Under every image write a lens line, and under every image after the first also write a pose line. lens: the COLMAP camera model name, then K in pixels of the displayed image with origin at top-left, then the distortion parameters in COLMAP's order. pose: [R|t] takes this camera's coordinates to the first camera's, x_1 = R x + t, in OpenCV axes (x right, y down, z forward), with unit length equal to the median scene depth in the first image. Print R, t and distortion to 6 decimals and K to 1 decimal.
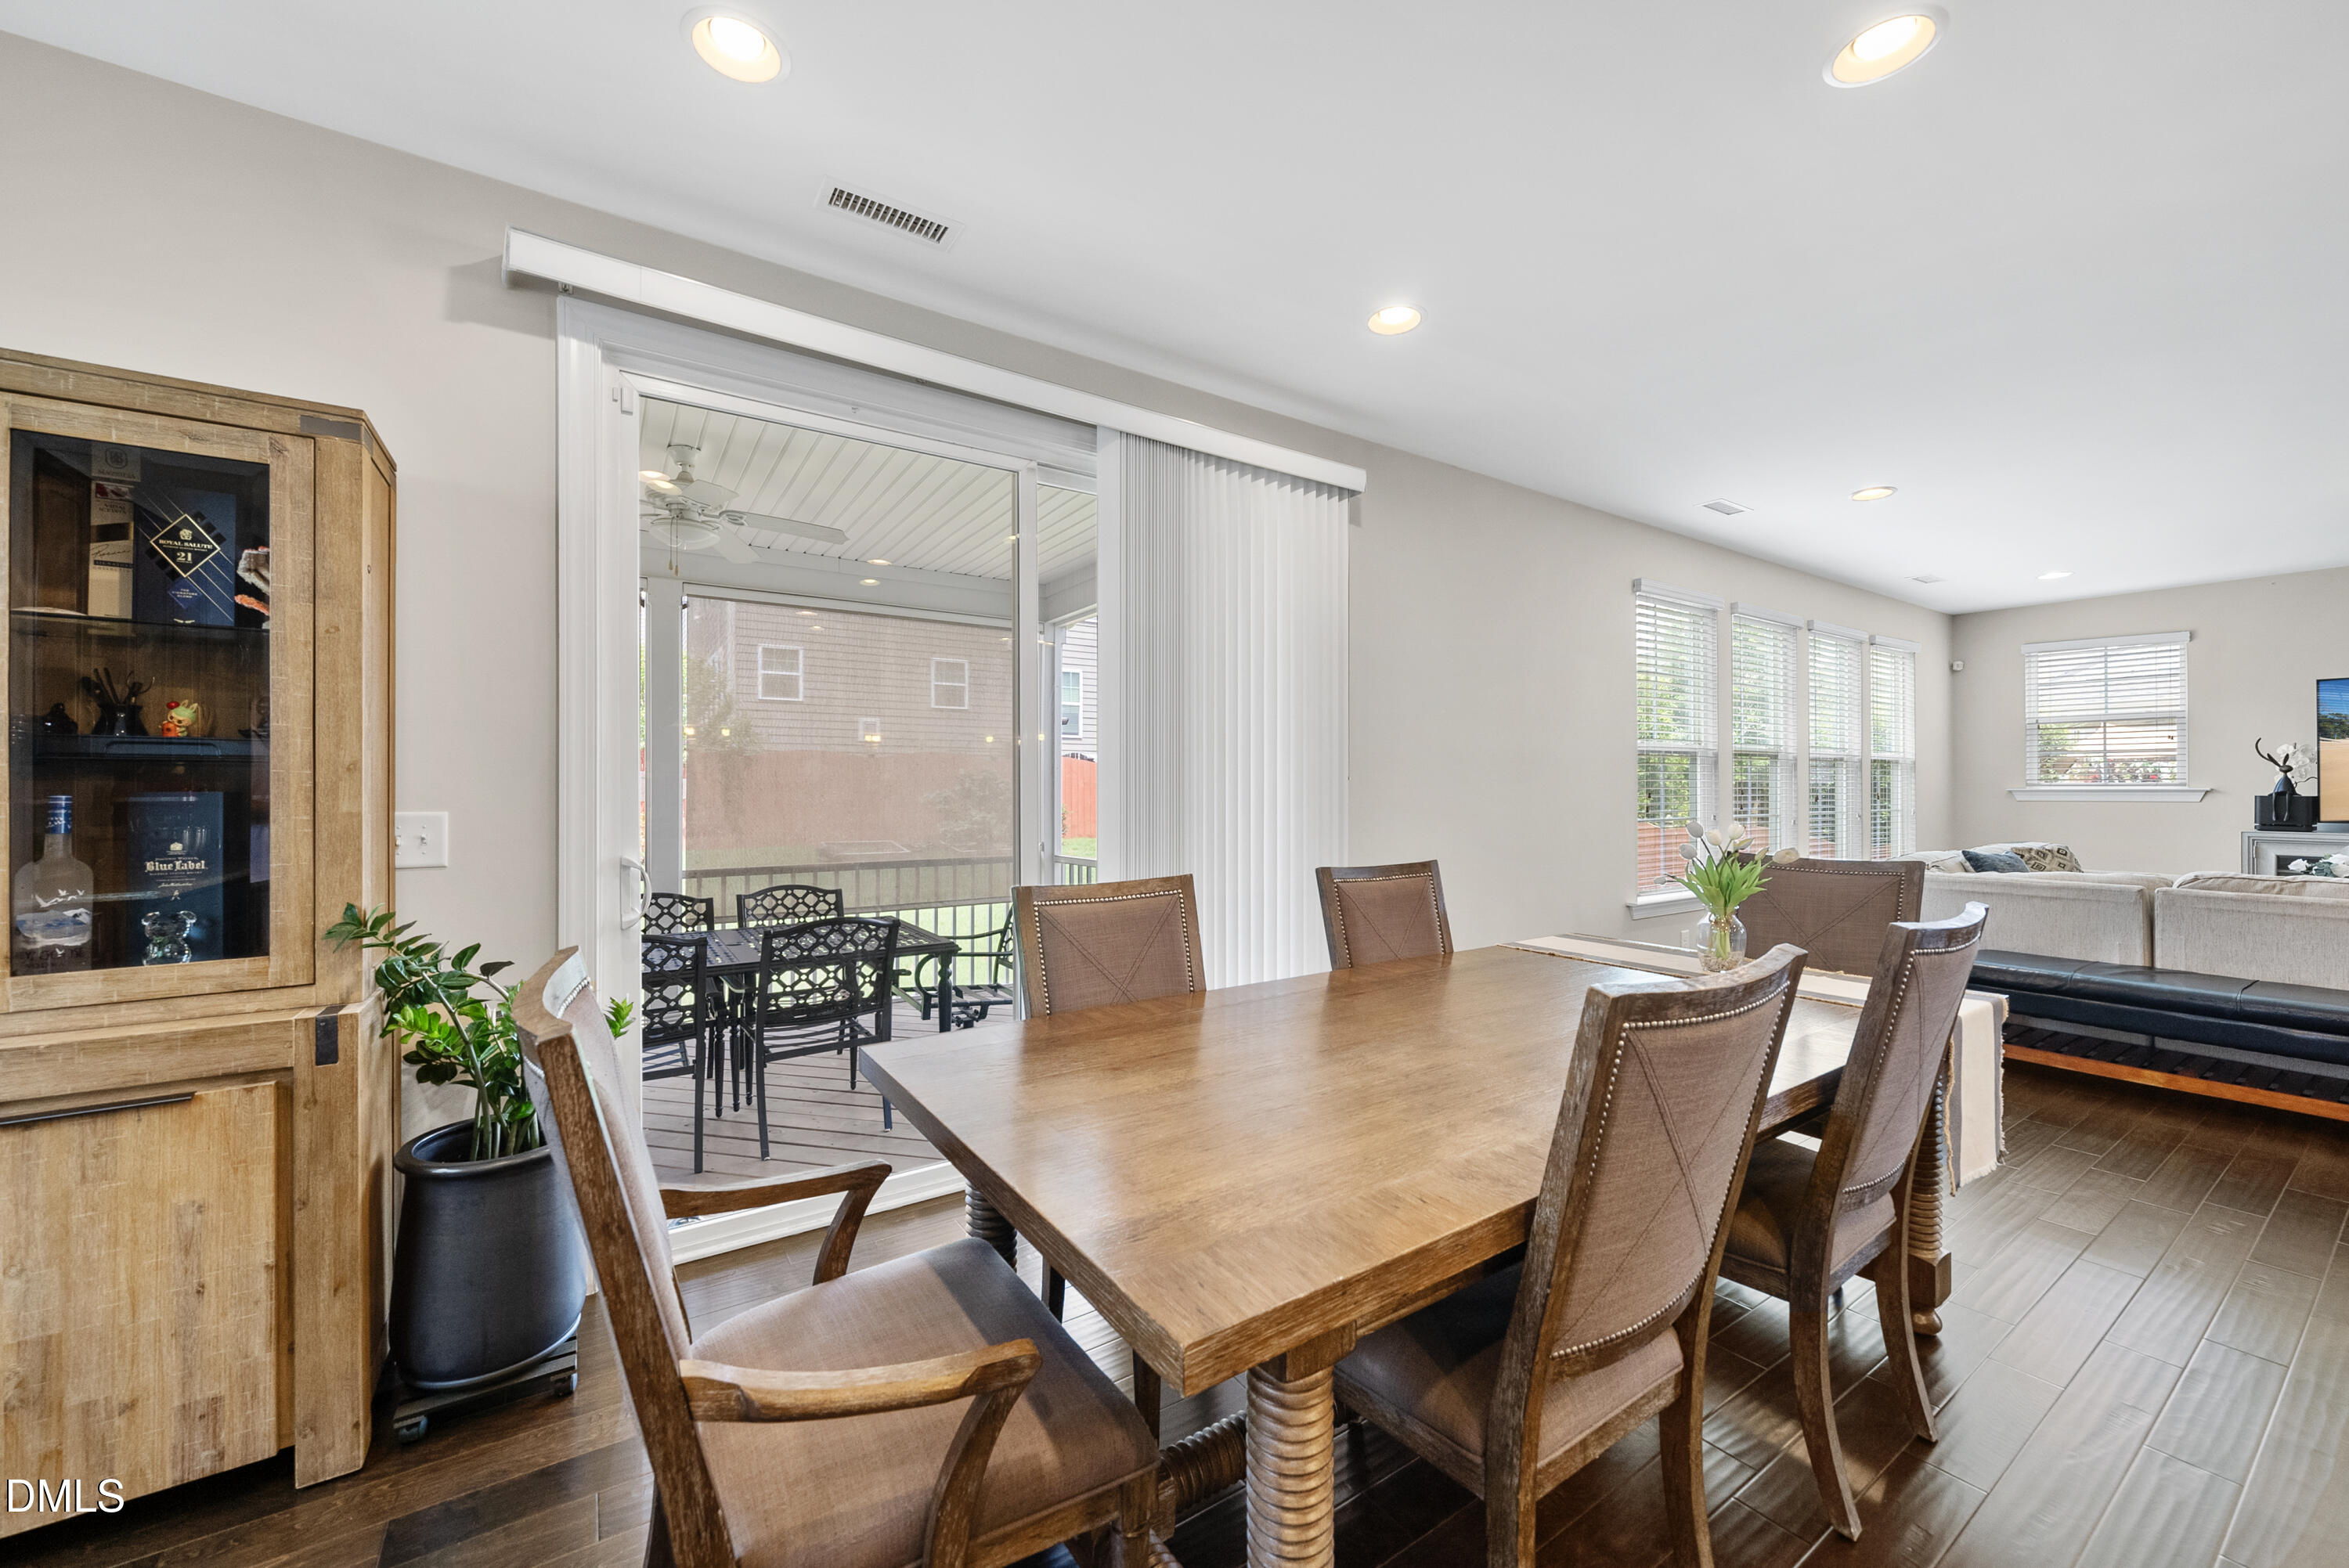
lens RADIAL K [[883.4, 0, 1174.5], [0, 883.4, 784.0], [0, 0, 1]] dist [-0.001950, -0.000032]
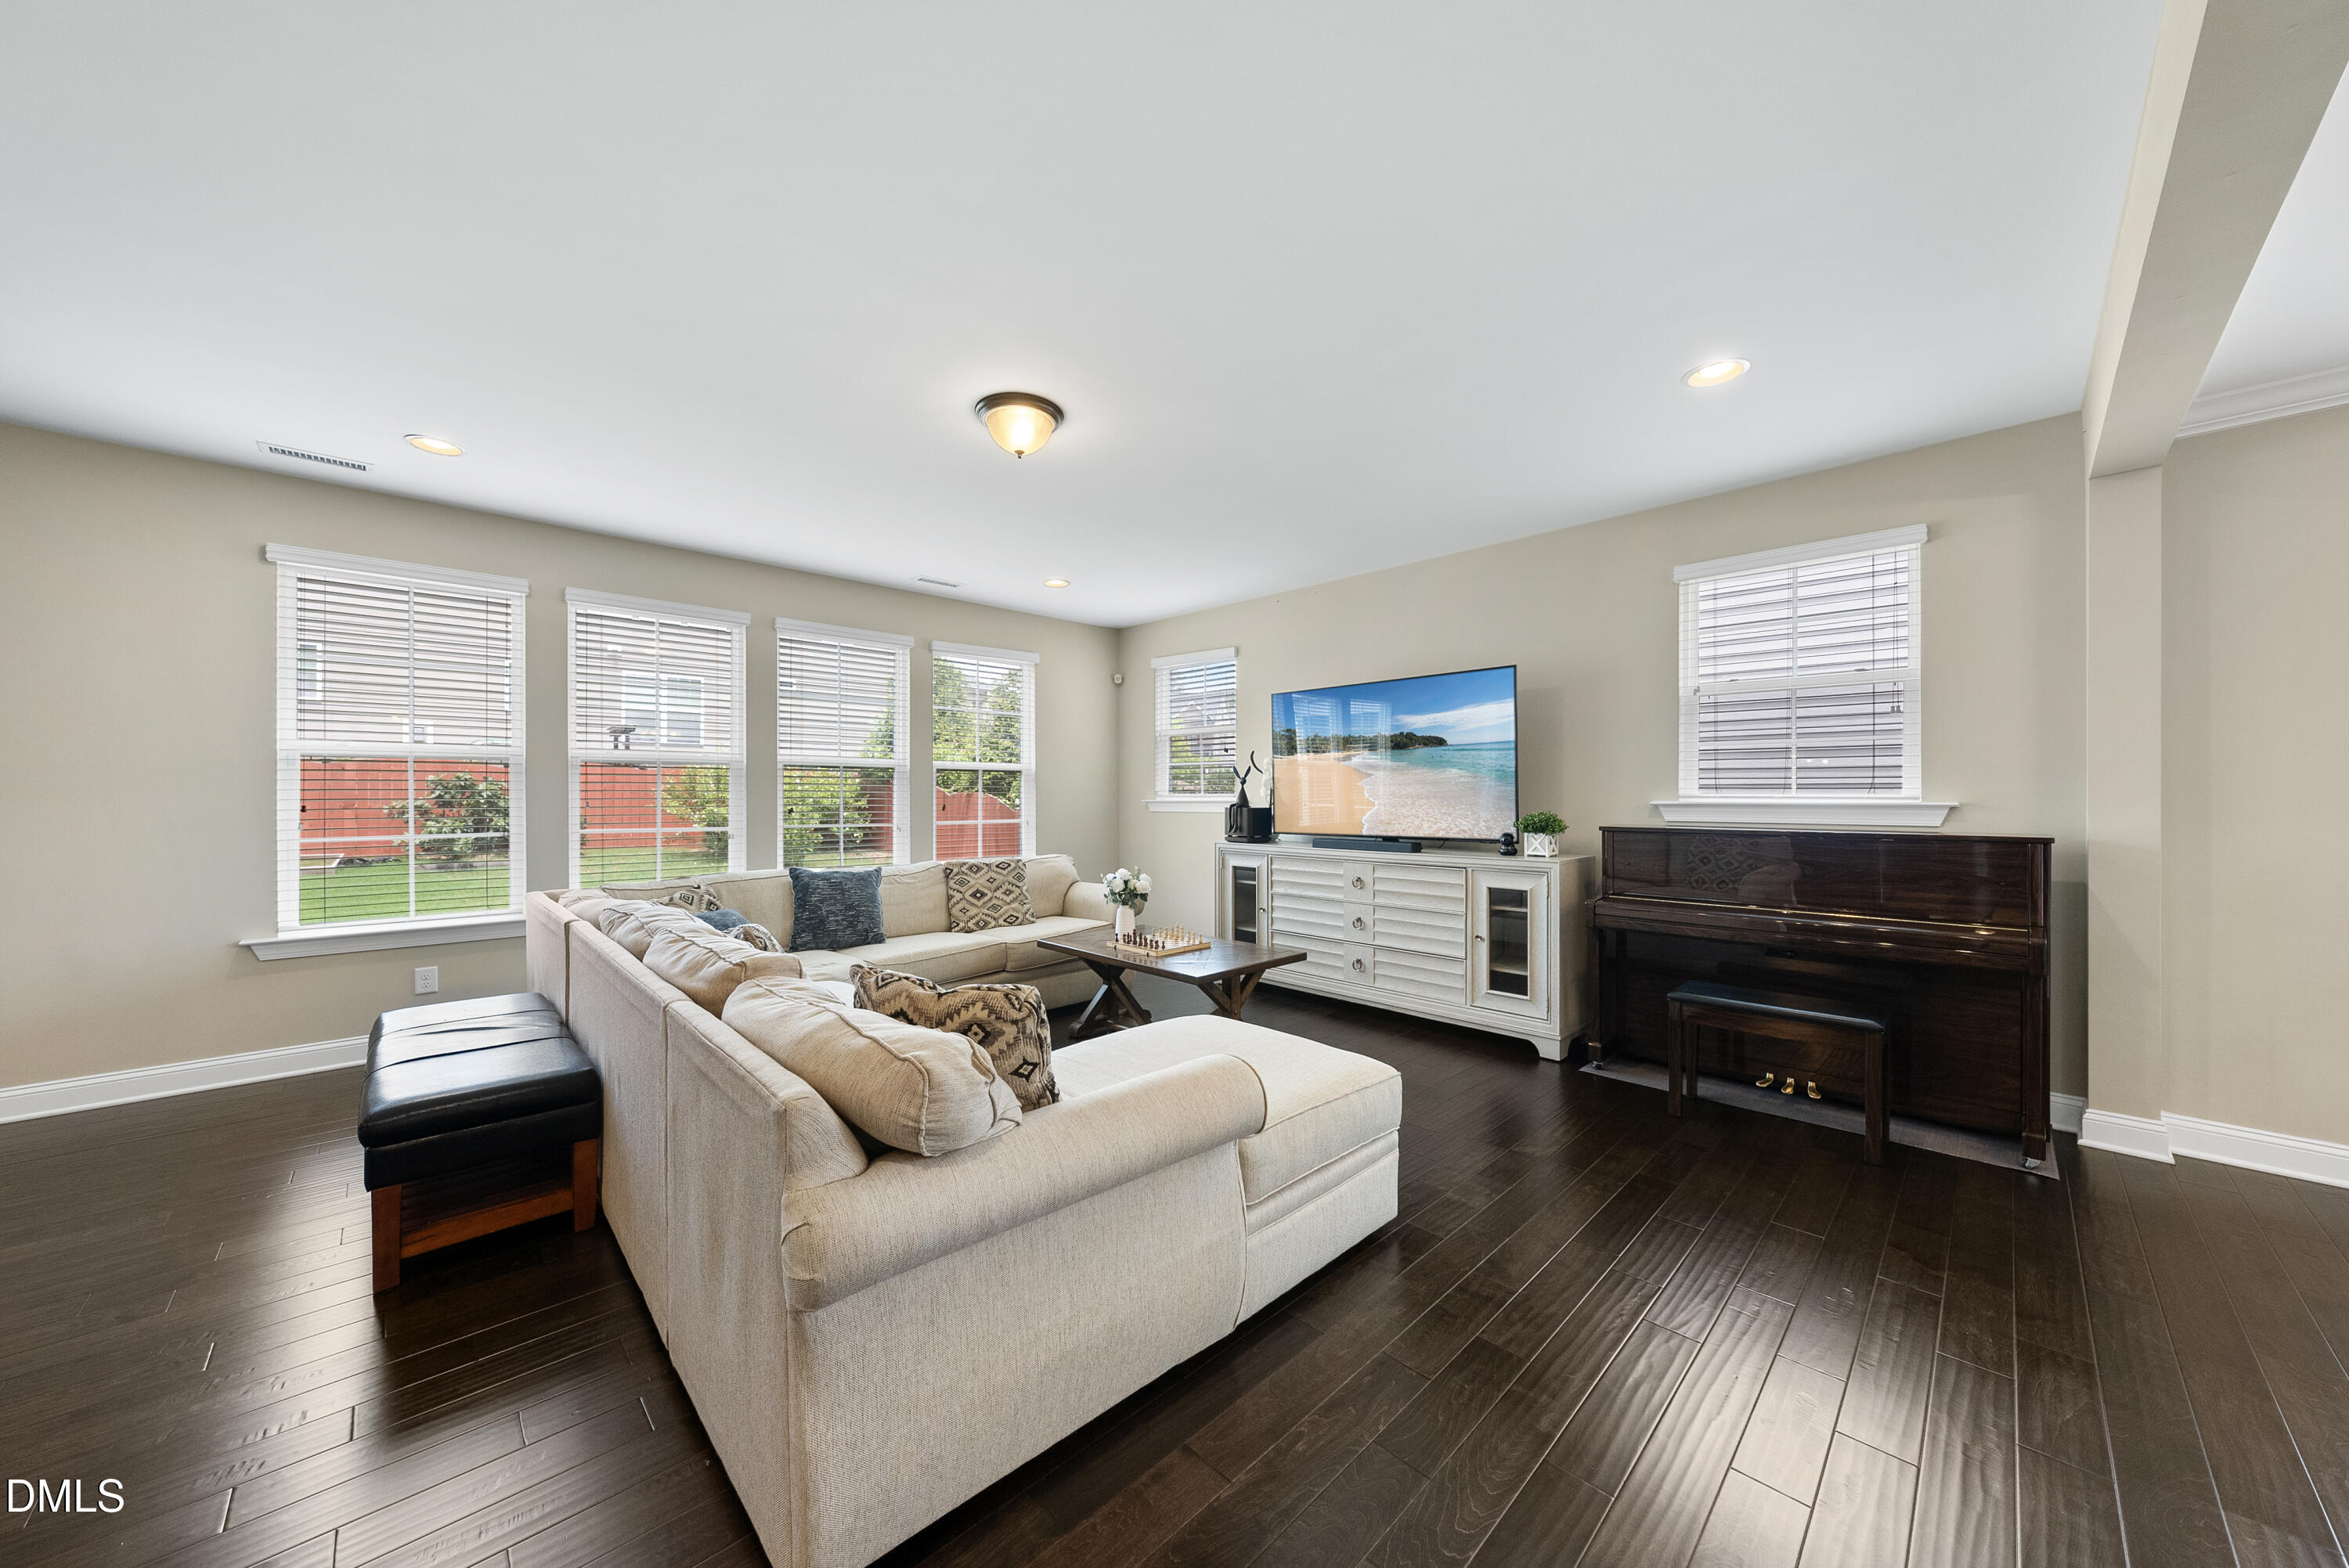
lens RADIAL K [[789.0, 0, 1174.5], [0, 789.0, 784.0], [0, 0, 1]] dist [0.000730, 0.000074]
pose [[0.985102, 0.001777, 0.171962, 1.028097], [0.000906, 0.999879, -0.015519, 0.001201], [-0.171968, 0.015444, 0.984981, 0.114017]]
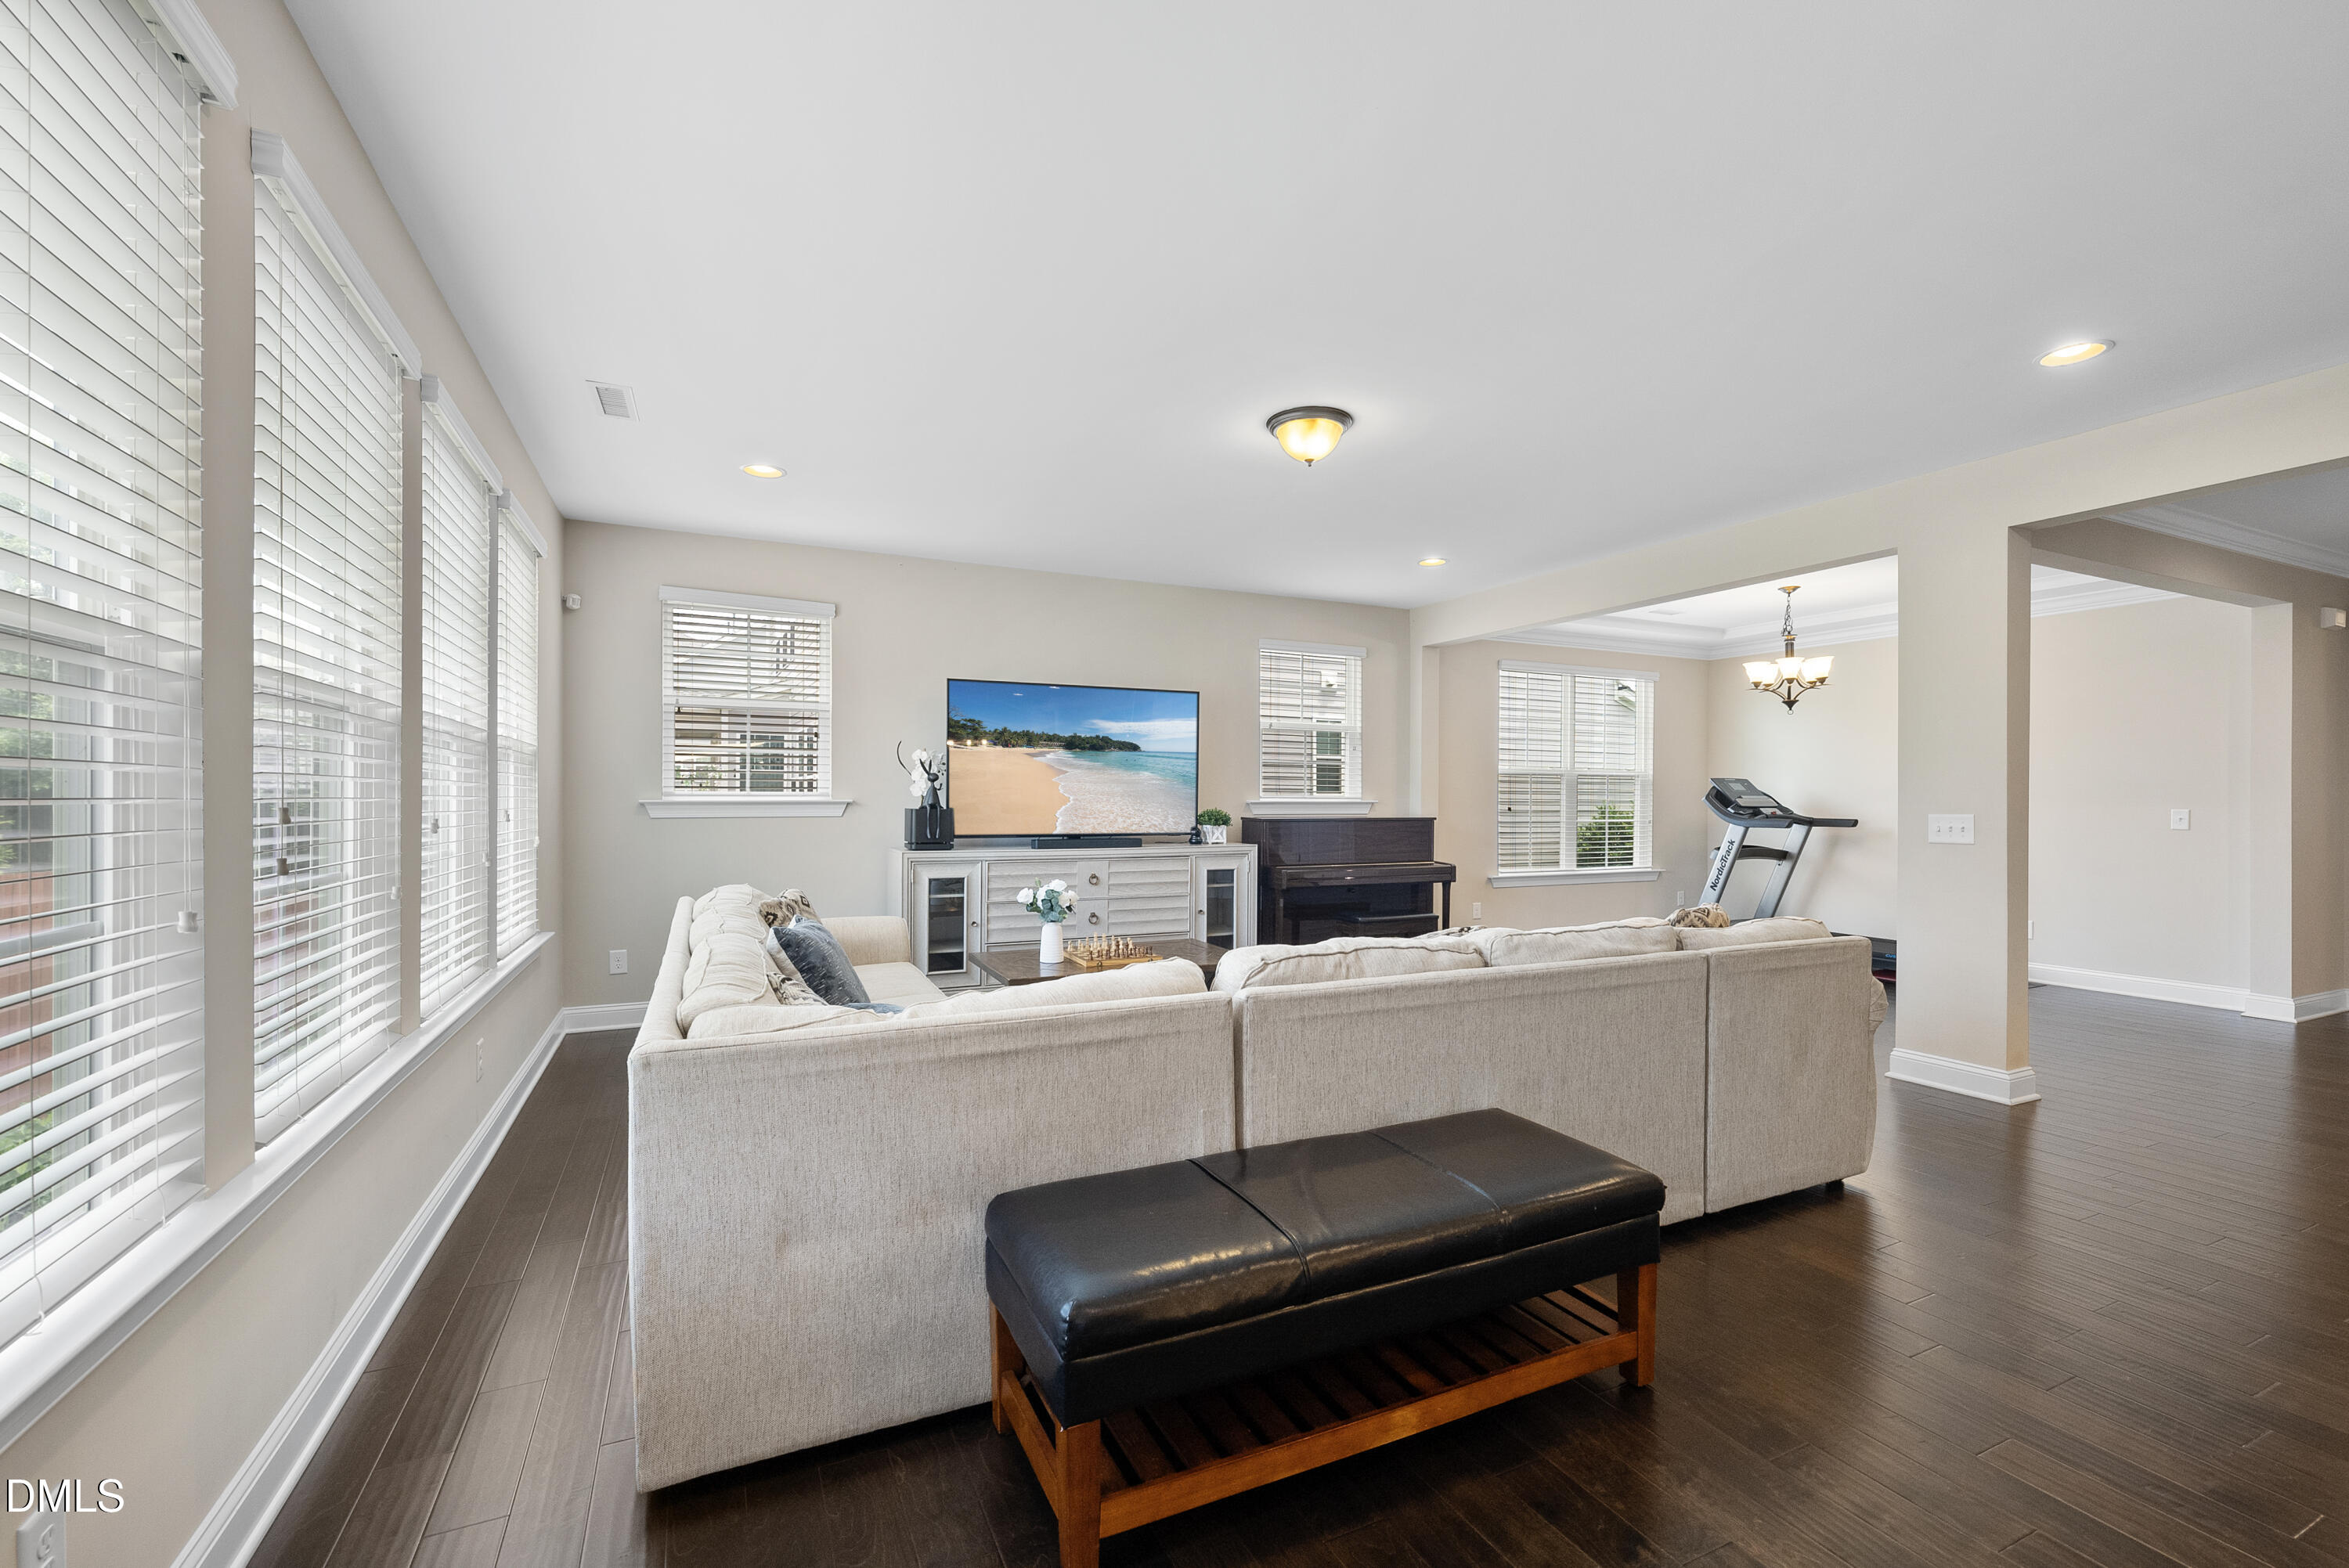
lens RADIAL K [[985.4, 0, 1174.5], [0, 985.4, 784.0], [0, 0, 1]] dist [-0.000634, -0.000022]
pose [[0.147704, 0.015257, 0.988914, 0.351426], [-0.005460, 0.999878, -0.014611, 0.003873], [-0.989016, -0.003242, 0.147770, 0.626541]]
